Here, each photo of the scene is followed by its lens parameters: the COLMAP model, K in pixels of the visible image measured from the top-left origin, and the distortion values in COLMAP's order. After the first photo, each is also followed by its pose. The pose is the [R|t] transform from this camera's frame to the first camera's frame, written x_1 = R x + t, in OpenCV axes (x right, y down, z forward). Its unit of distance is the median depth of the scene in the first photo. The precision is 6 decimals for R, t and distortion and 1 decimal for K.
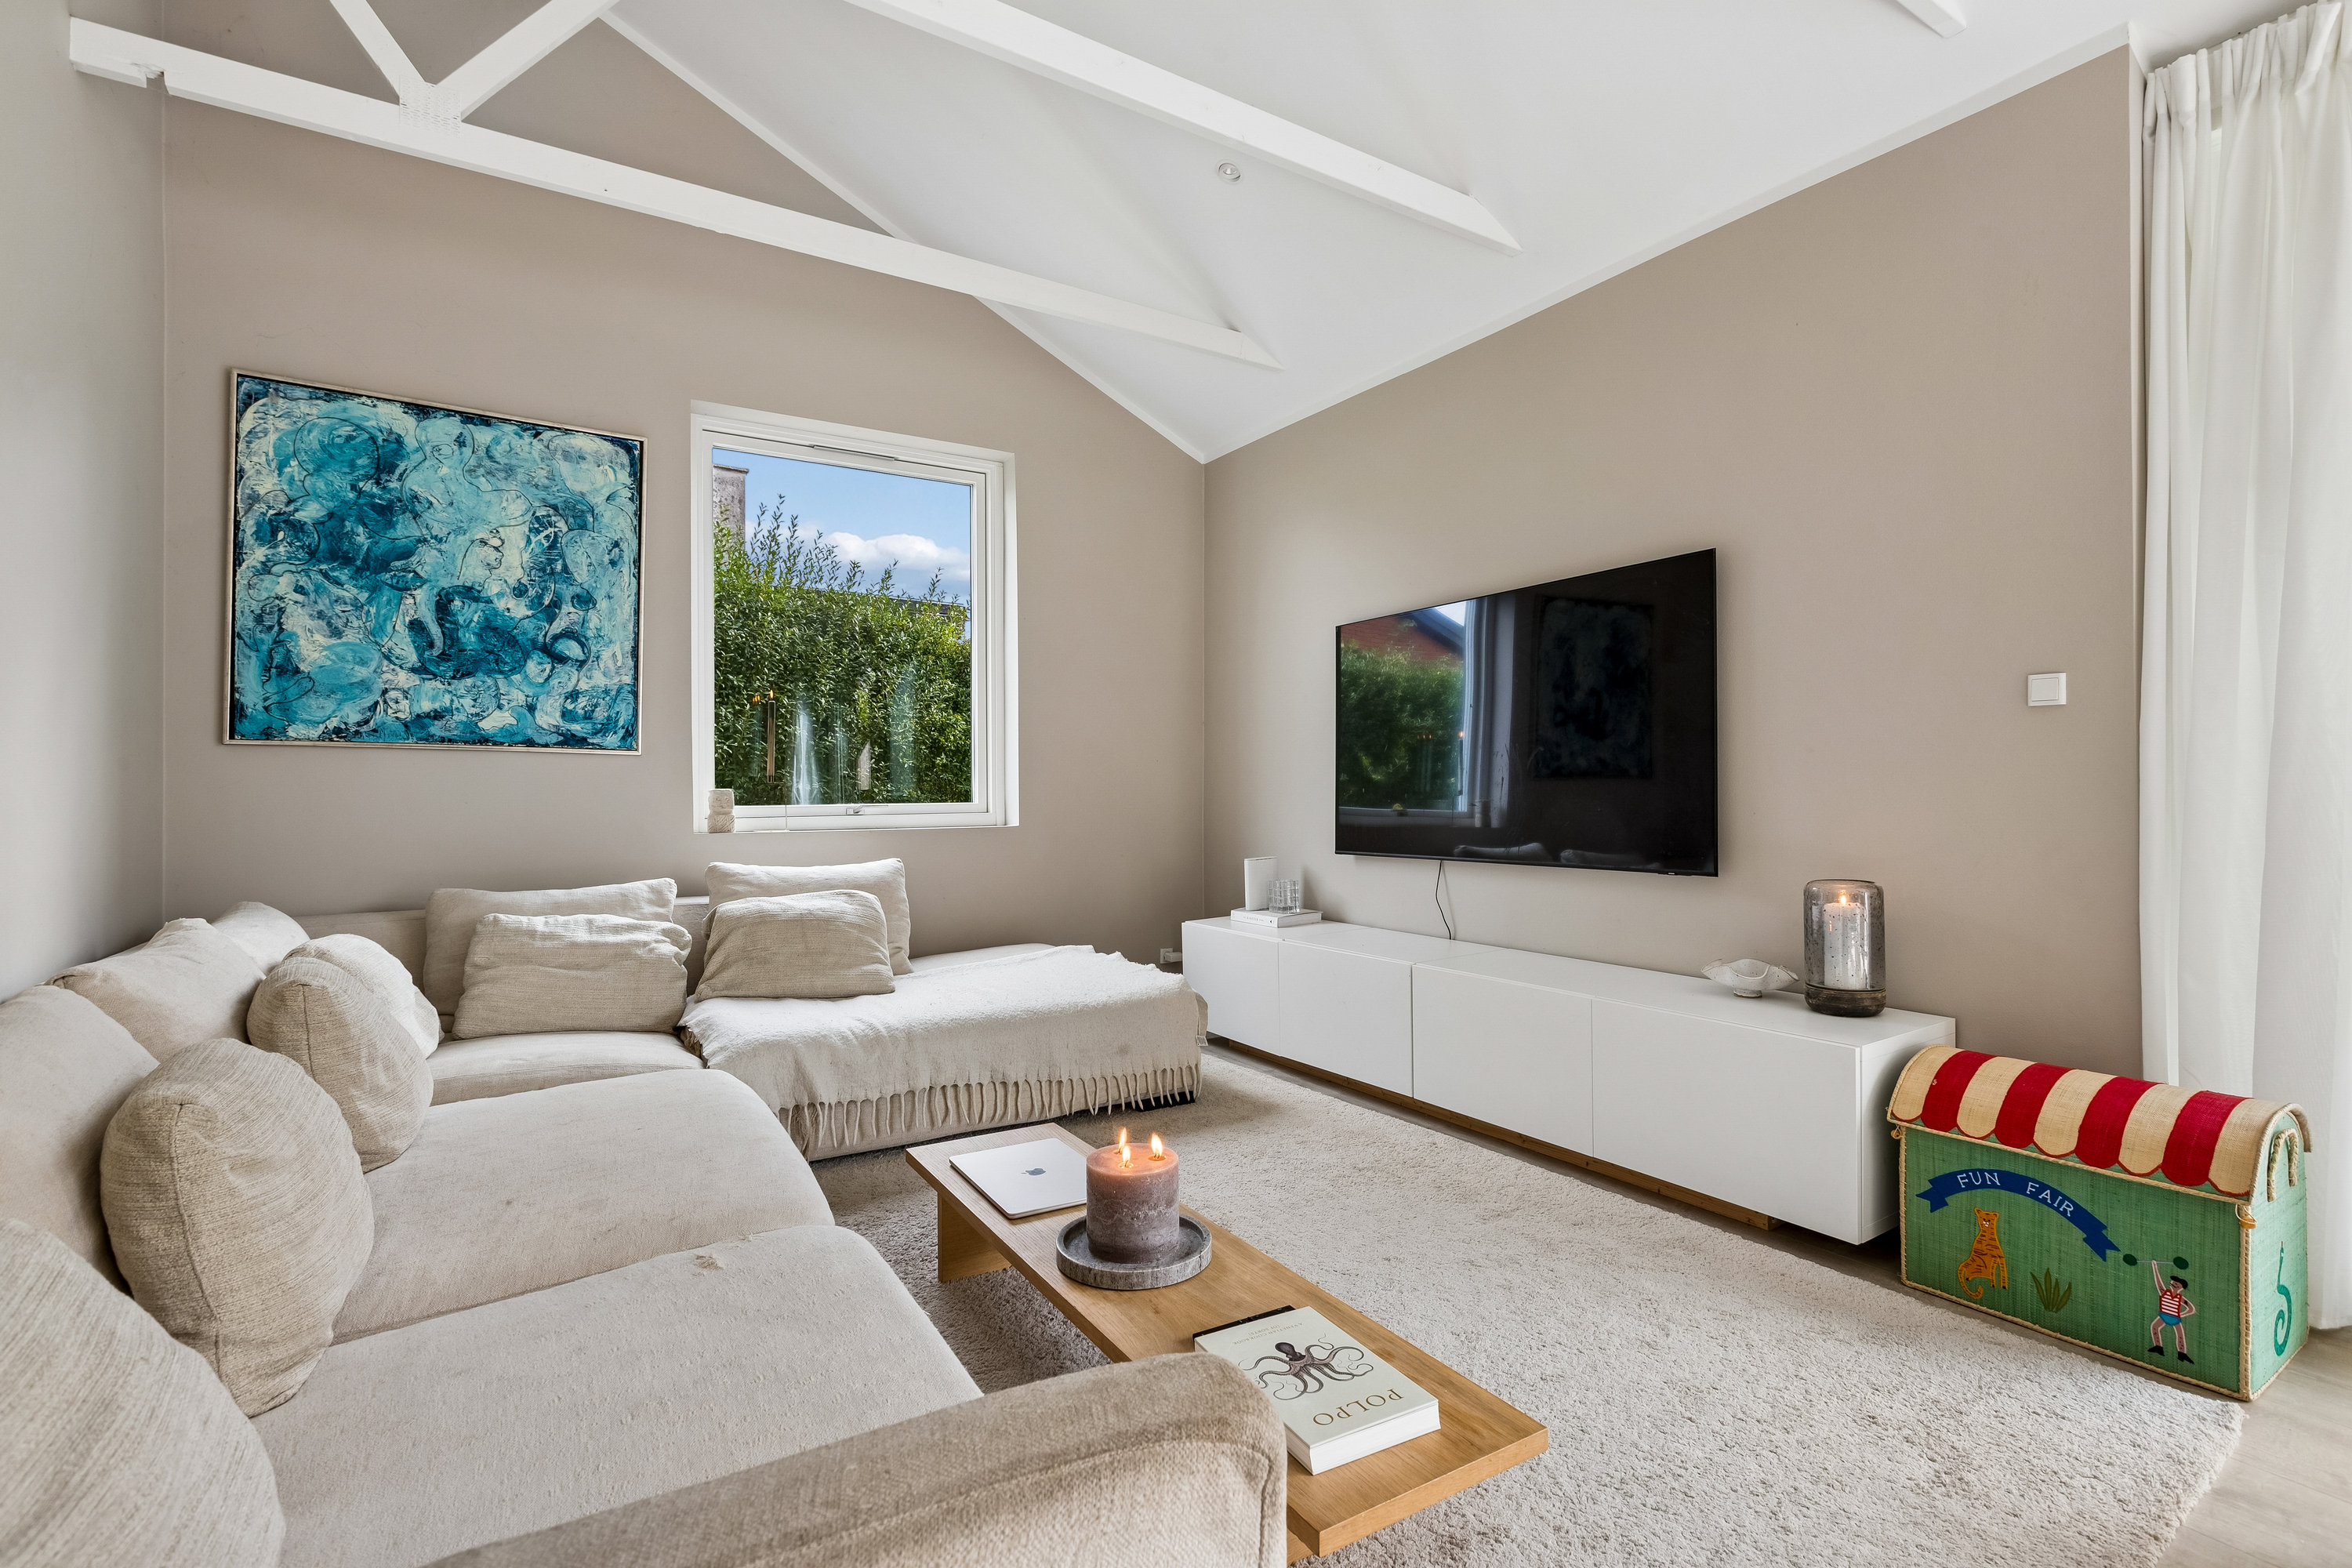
lens RADIAL K [[1119.3, 0, 1188.2], [0, 1119.3, 792.2], [0, 0, 1]] dist [0.000127, -0.002422]
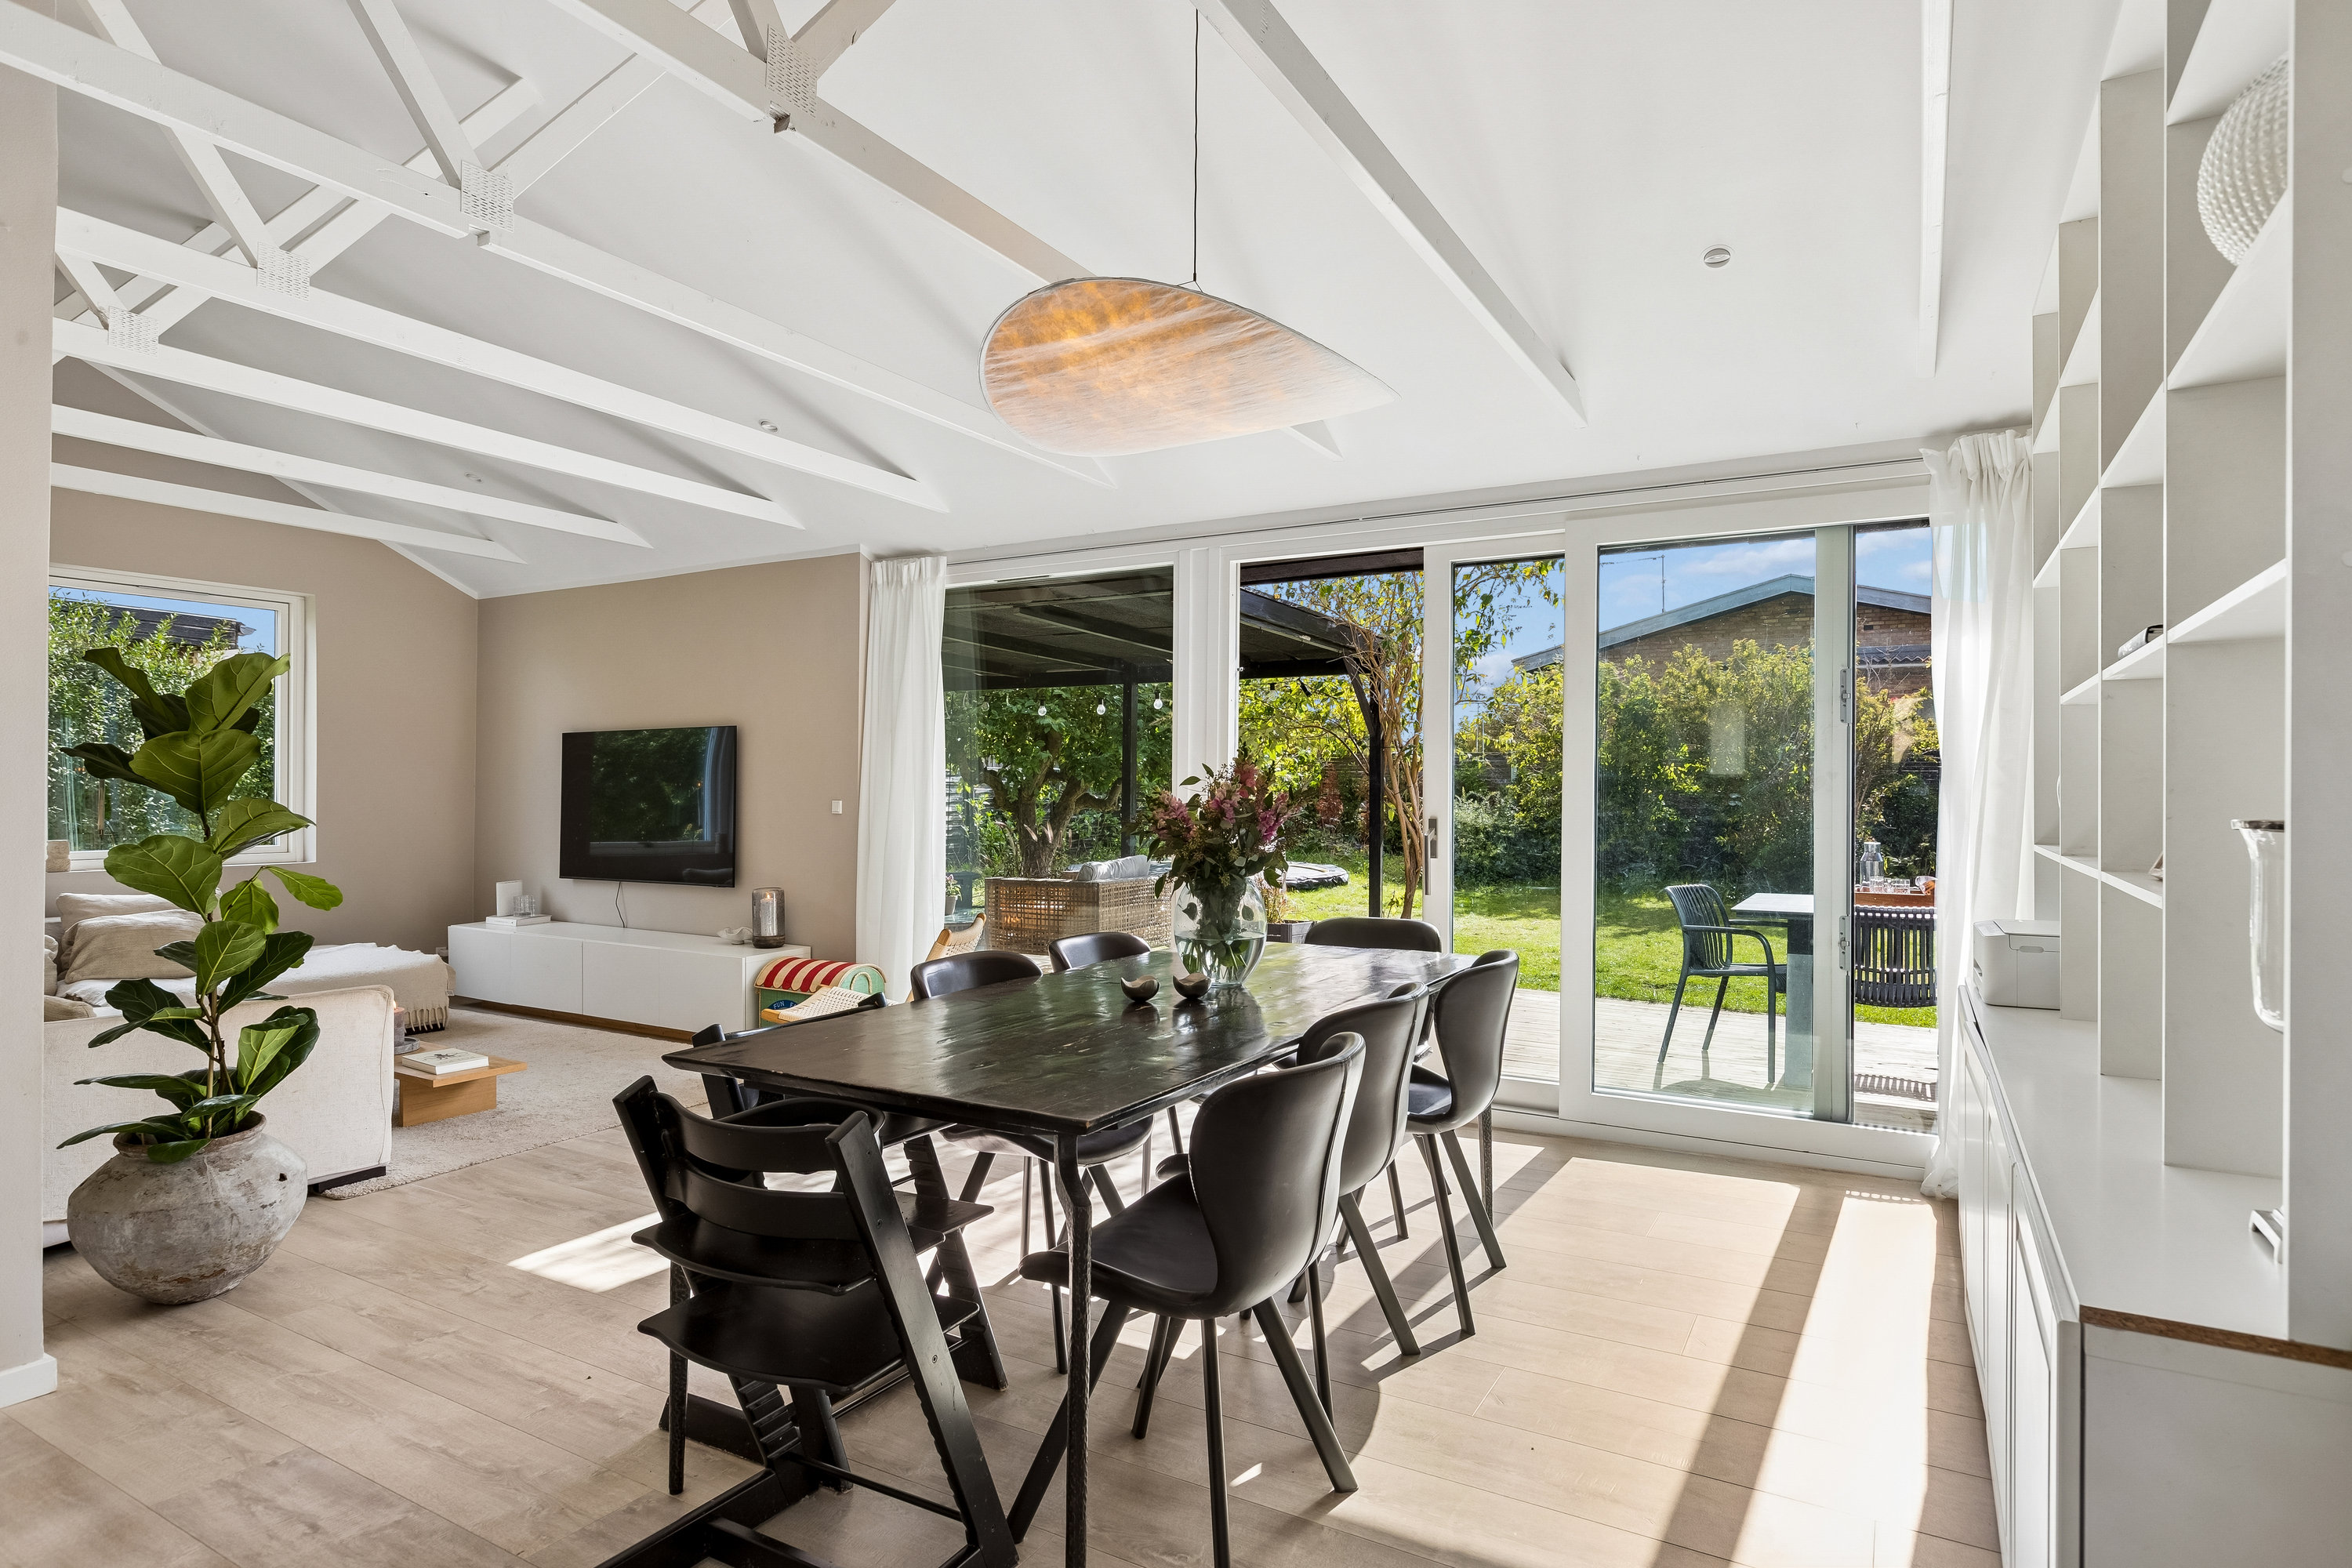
lens RADIAL K [[1239.2, 0, 1175.6], [0, 1239.2, 792.3], [0, 0, 1]] dist [-0.001726, -0.001095]
pose [[0.891411, 0.010496, 0.453074, 0.136842], [-0.009112, 0.999945, -0.005237, -0.076523], [-0.453104, 0.000540, 0.891457, -1.130901]]
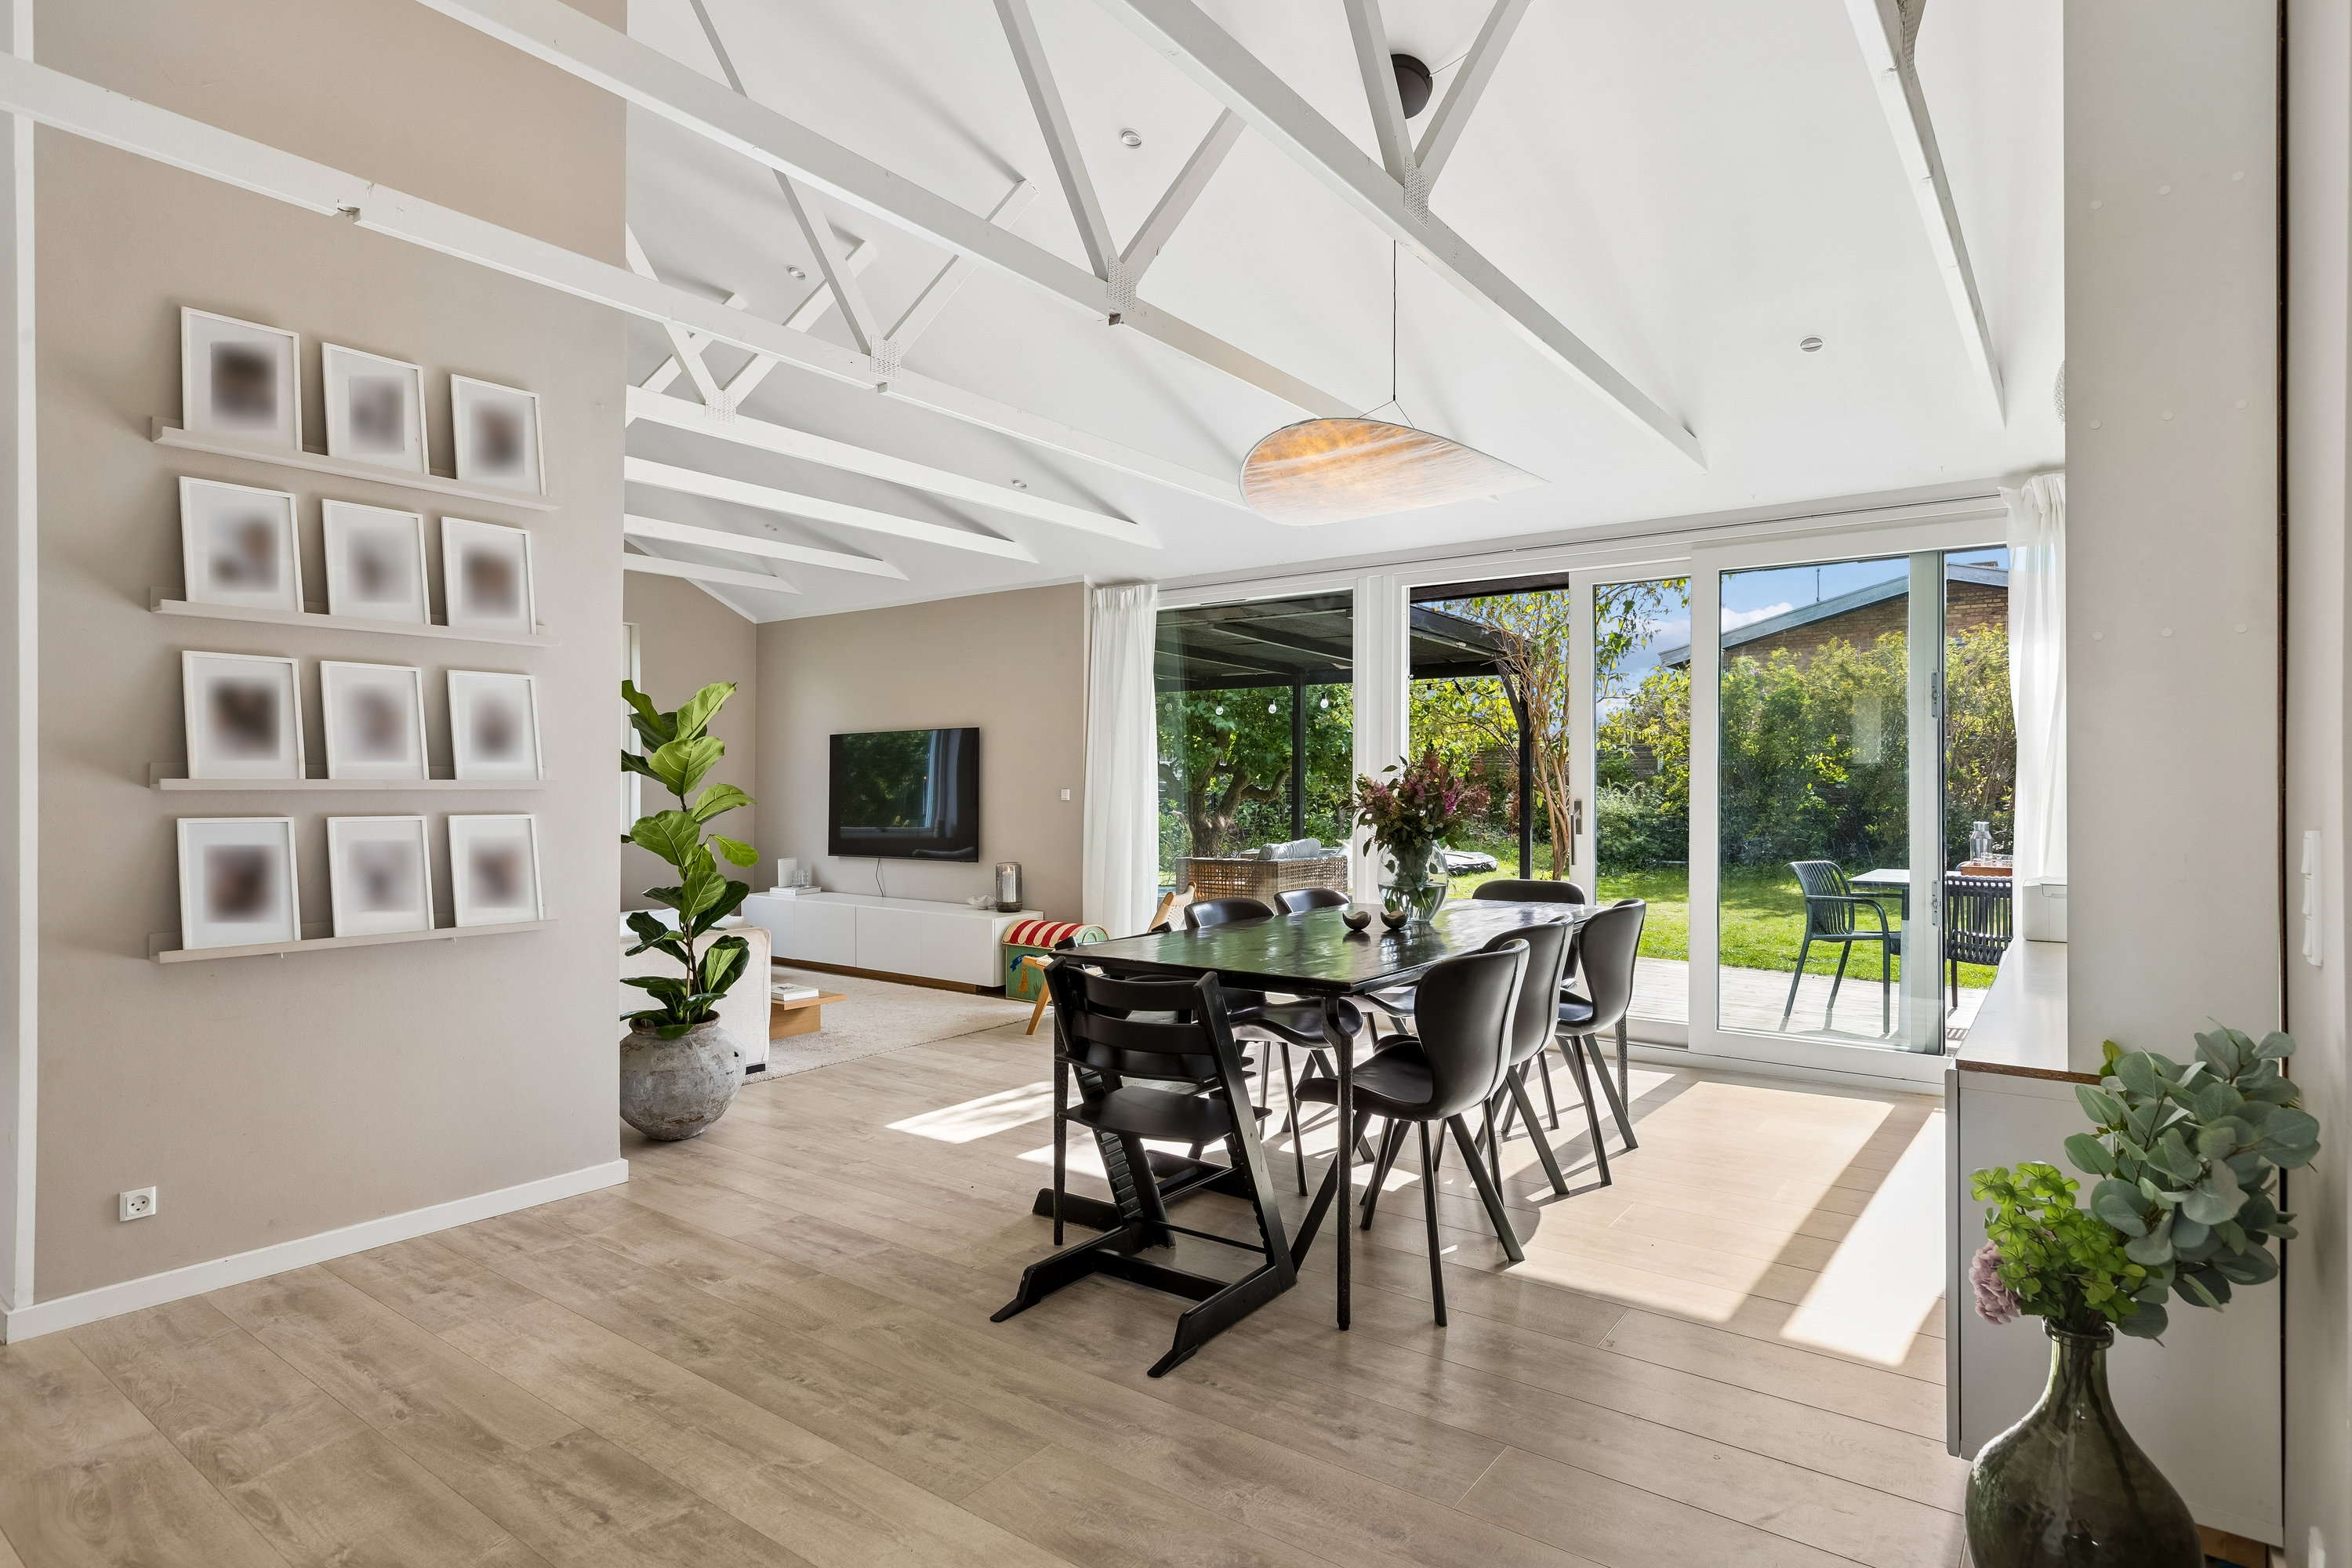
lens RADIAL K [[1215.8, 0, 1179.3], [0, 1215.8, 777.9], [0, 0, 1]] dist [0.000401, -0.001207]
pose [[0.937097, 0.008878, 0.348956, -0.035391], [-0.005350, 0.999924, -0.011072, -0.067247], [-0.349028, 0.008509, 0.937074, -1.350557]]
